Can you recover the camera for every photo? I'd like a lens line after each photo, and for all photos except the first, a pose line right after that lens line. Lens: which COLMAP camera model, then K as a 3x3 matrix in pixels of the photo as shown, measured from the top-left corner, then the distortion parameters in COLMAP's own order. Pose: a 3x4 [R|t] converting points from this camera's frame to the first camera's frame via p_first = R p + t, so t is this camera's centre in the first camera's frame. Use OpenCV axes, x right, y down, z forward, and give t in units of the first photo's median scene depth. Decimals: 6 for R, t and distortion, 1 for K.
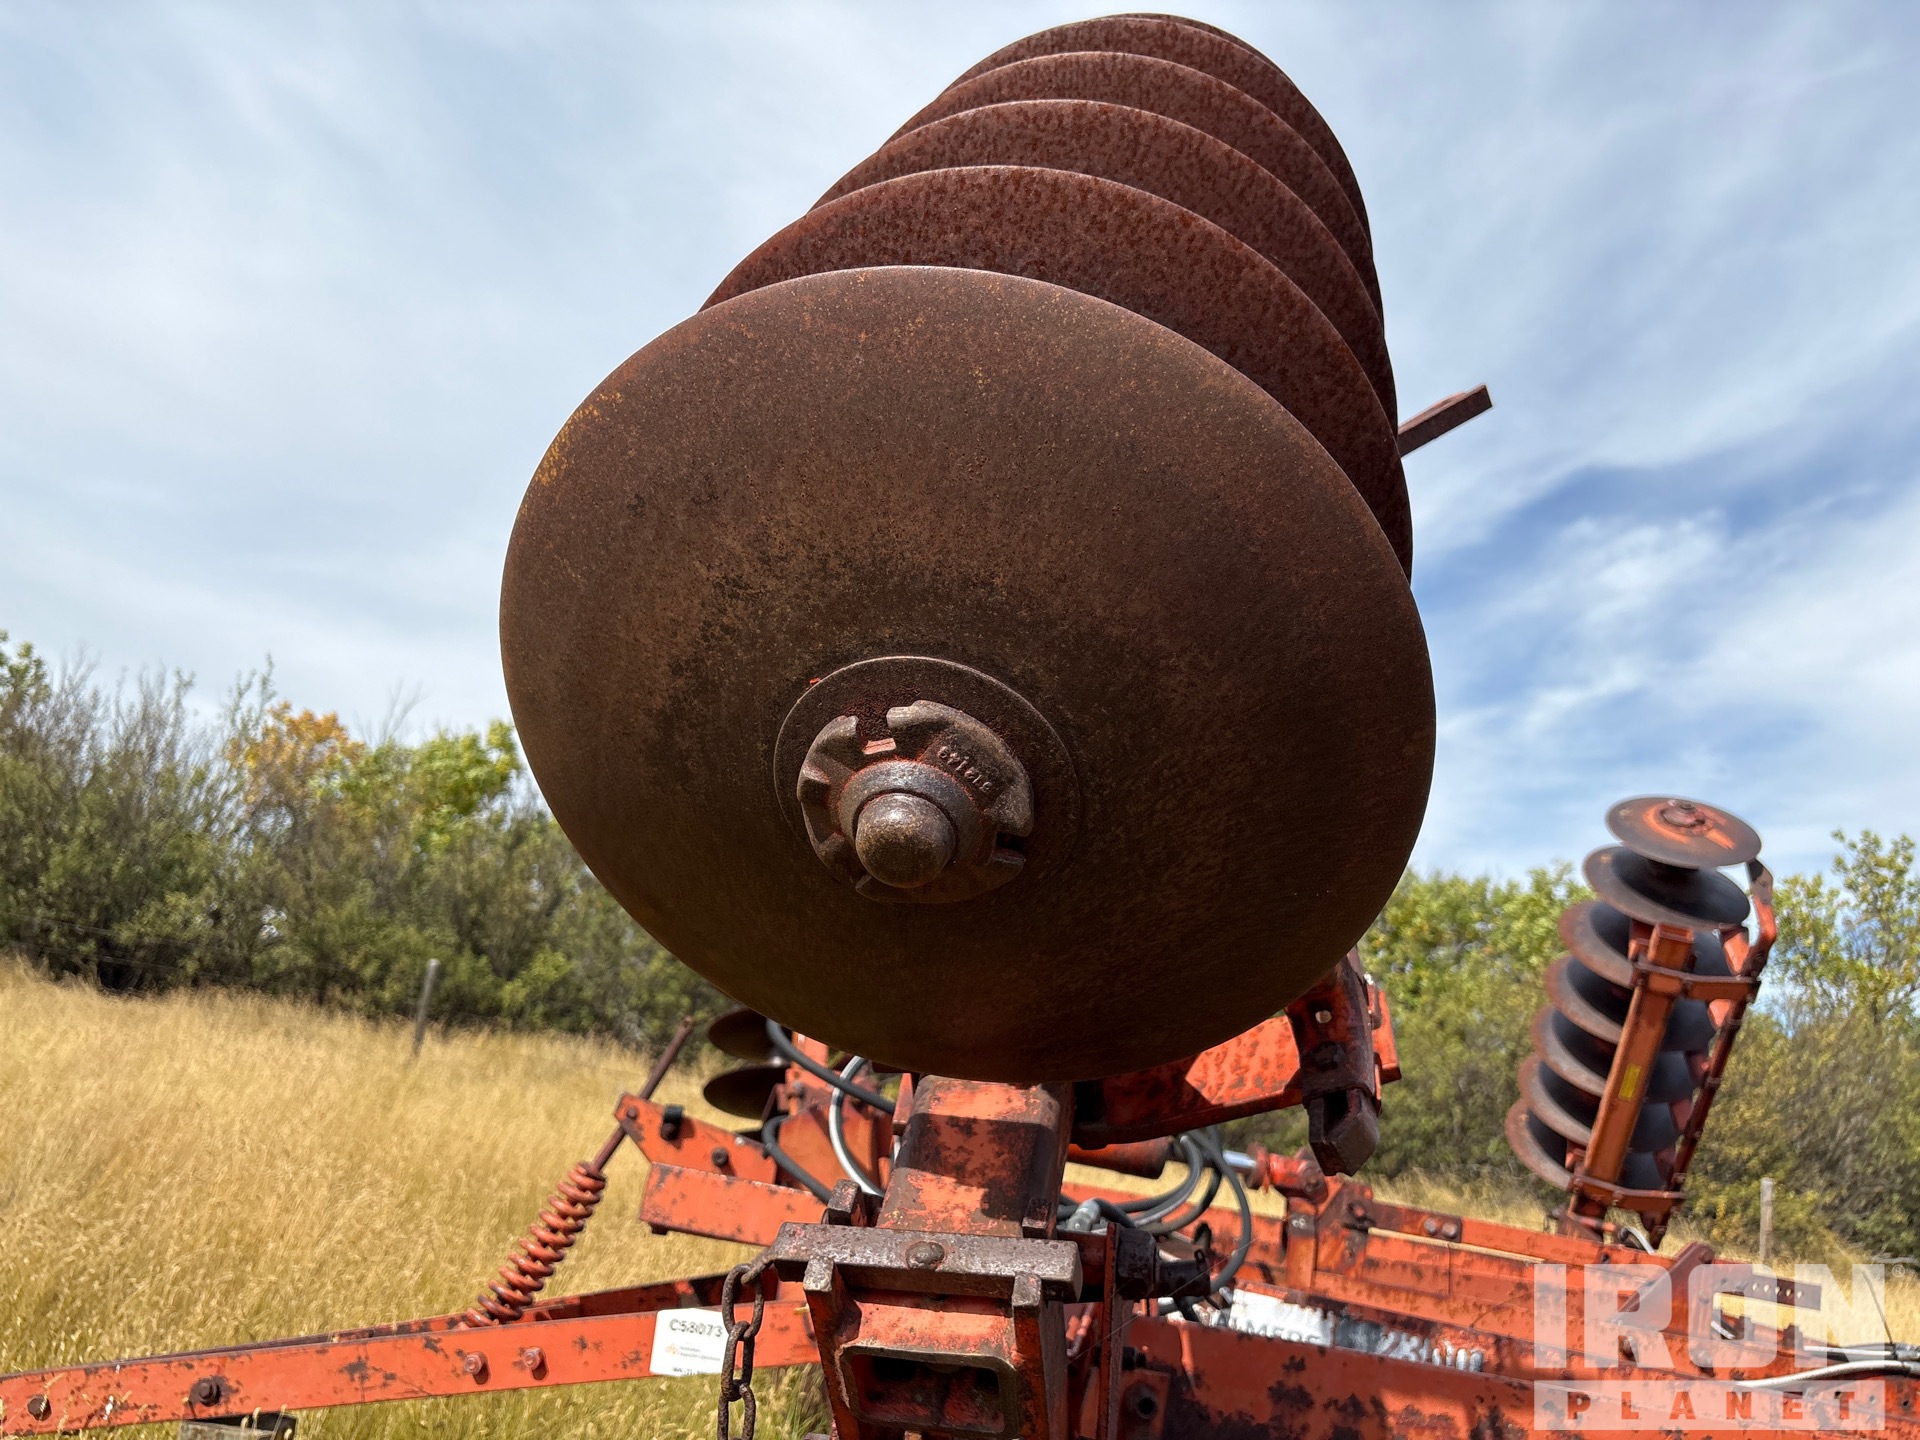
lens RADIAL K [[1483.8, 0, 956.2], [0, 1483.8, 725.1], [0, 0, 1]] dist [0.057688, -0.084221]
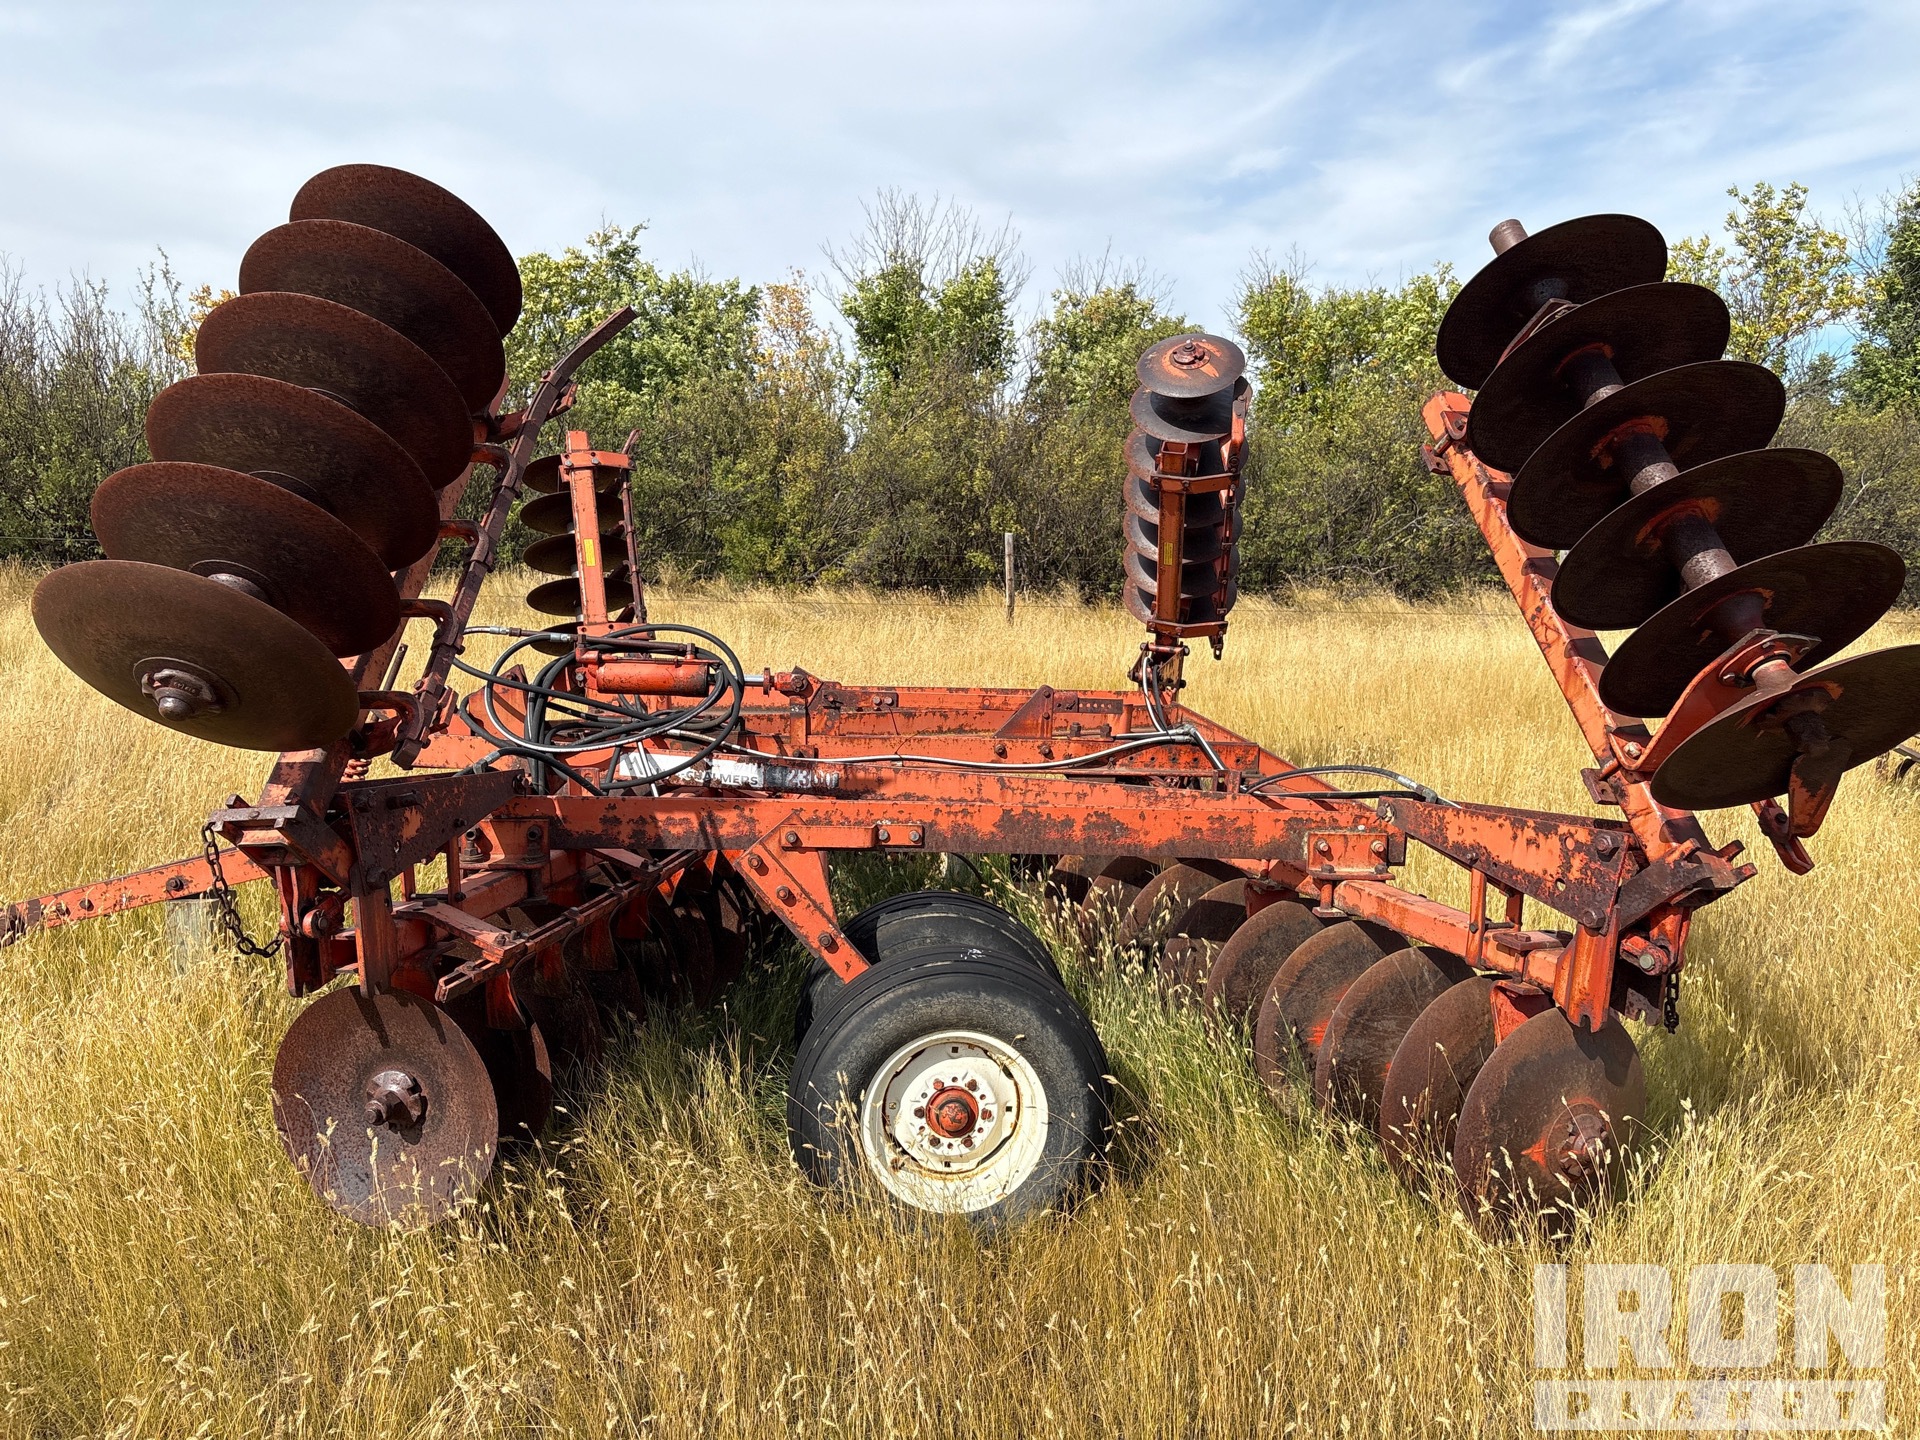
lens RADIAL K [[1483.8, 0, 956.2], [0, 1483.8, 725.1], [0, 0, 1]] dist [0.057688, -0.084221]
pose [[0.990083, -0.133901, -0.042498, 0.475032], [0.140223, 0.923548, 0.356928, -0.217777], [-0.008544, -0.359347, 0.933165, -0.556068]]
